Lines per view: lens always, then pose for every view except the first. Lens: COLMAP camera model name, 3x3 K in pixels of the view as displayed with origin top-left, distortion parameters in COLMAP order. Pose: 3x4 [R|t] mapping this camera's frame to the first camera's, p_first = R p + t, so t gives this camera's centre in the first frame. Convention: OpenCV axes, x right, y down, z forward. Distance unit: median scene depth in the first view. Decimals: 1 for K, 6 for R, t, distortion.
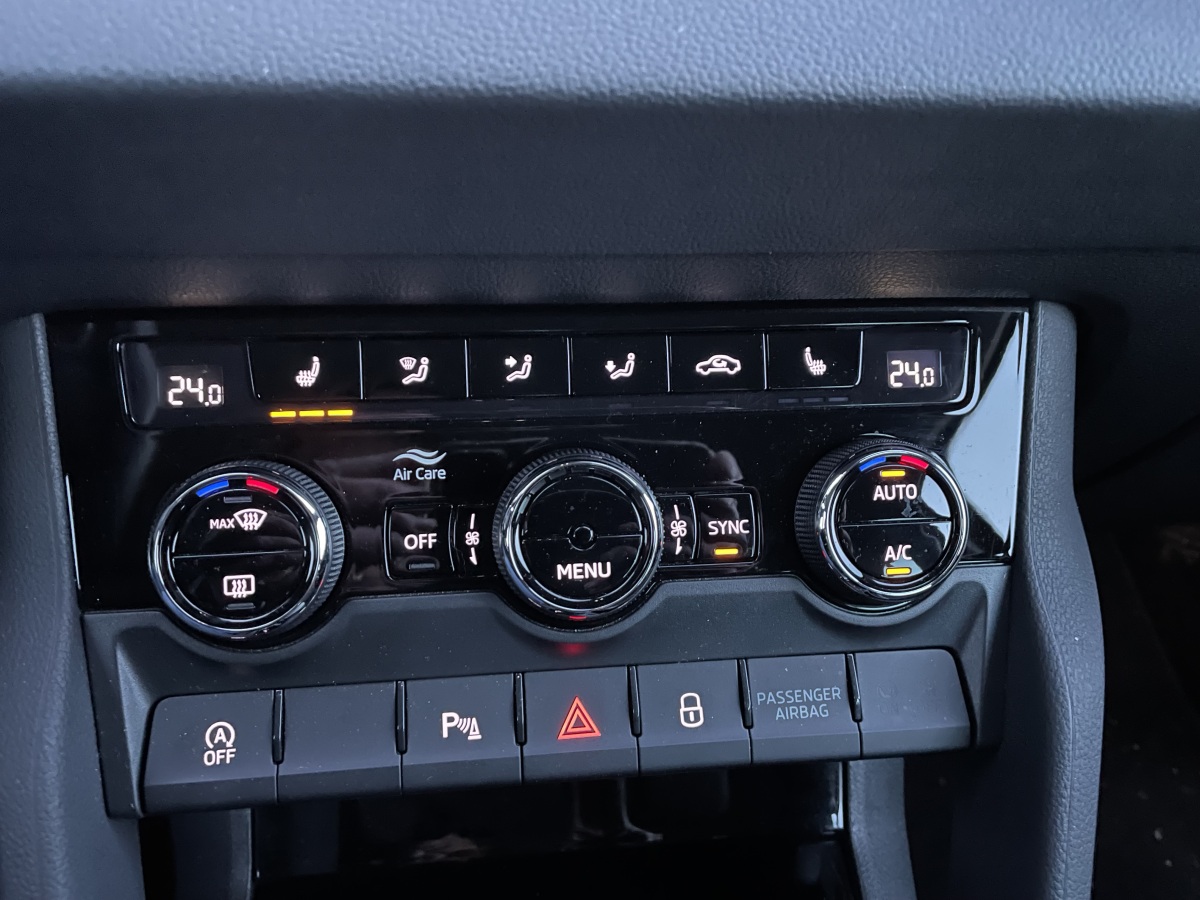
lens RADIAL K [[960.0, 0, 613.6], [0, 960.0, 447.7], [0, 0, 1]] dist [0.045500, -0.093976]
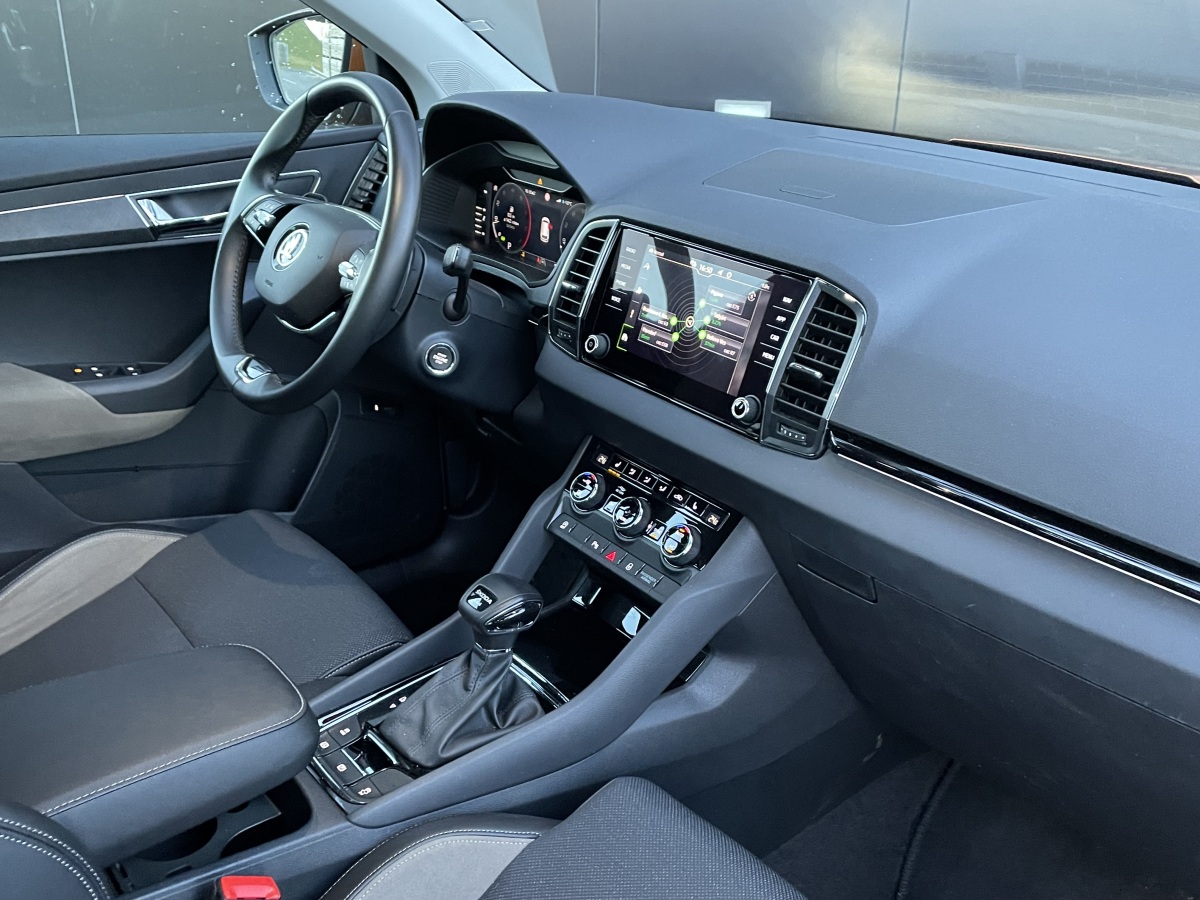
lens RADIAL K [[1150.6, 0, 597.7], [0, 1150.6, 456.8], [0, 0, 1]] dist [0.143067, 0.000000]
pose [[0.502496, 0.300023, -0.810854, 4.032731], [-0.534173, 0.845177, -0.018311, 0.042945], [0.679821, 0.442337, 0.584962, -2.267802]]
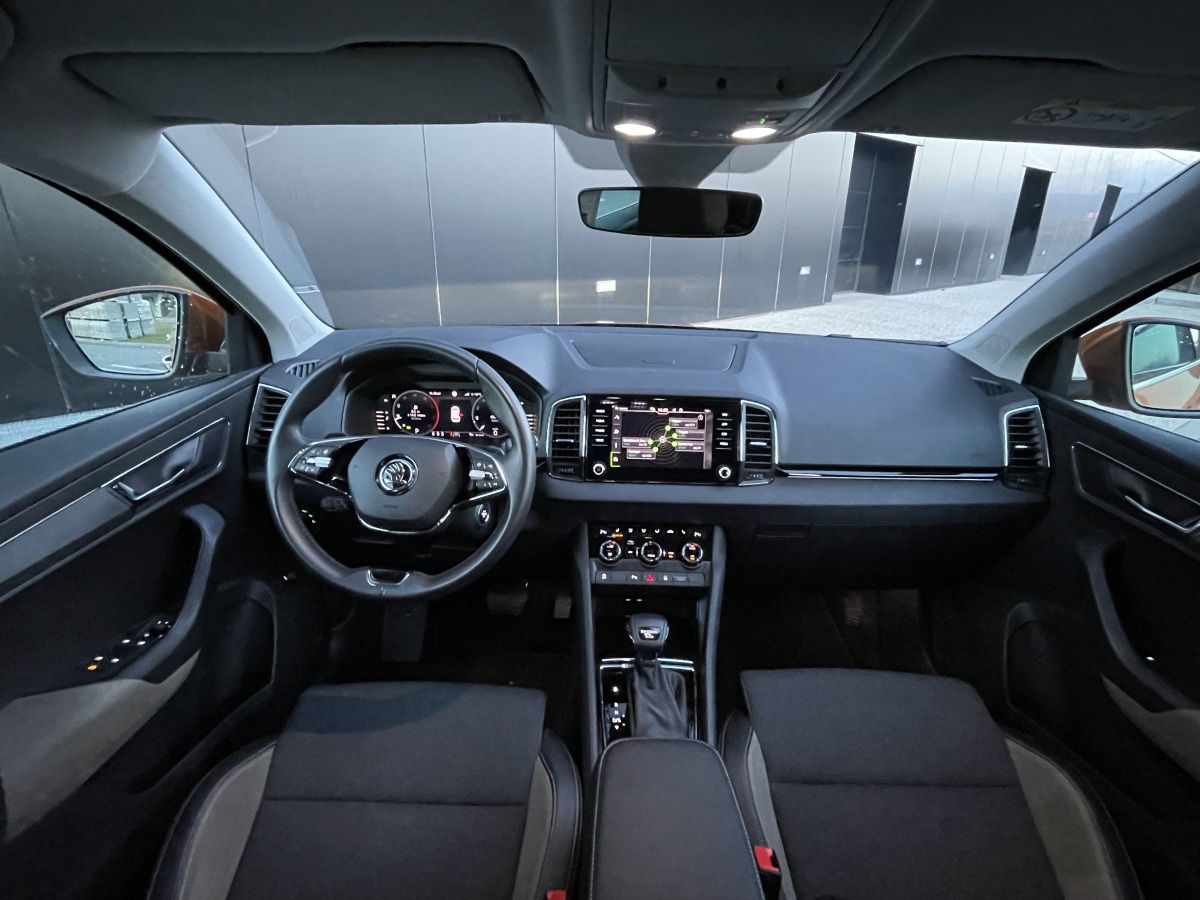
lens RADIAL K [[594.1, 0, 607.5], [0, 594.1, 449.0], [0, 0, 1]] dist [-0.014463, -0.000165]
pose [[0.991513, 0.016173, -0.128996, 0.221152], [-0.055077, 0.951046, -0.304103, 0.774382], [0.117763, 0.308627, 0.943865, -3.819826]]
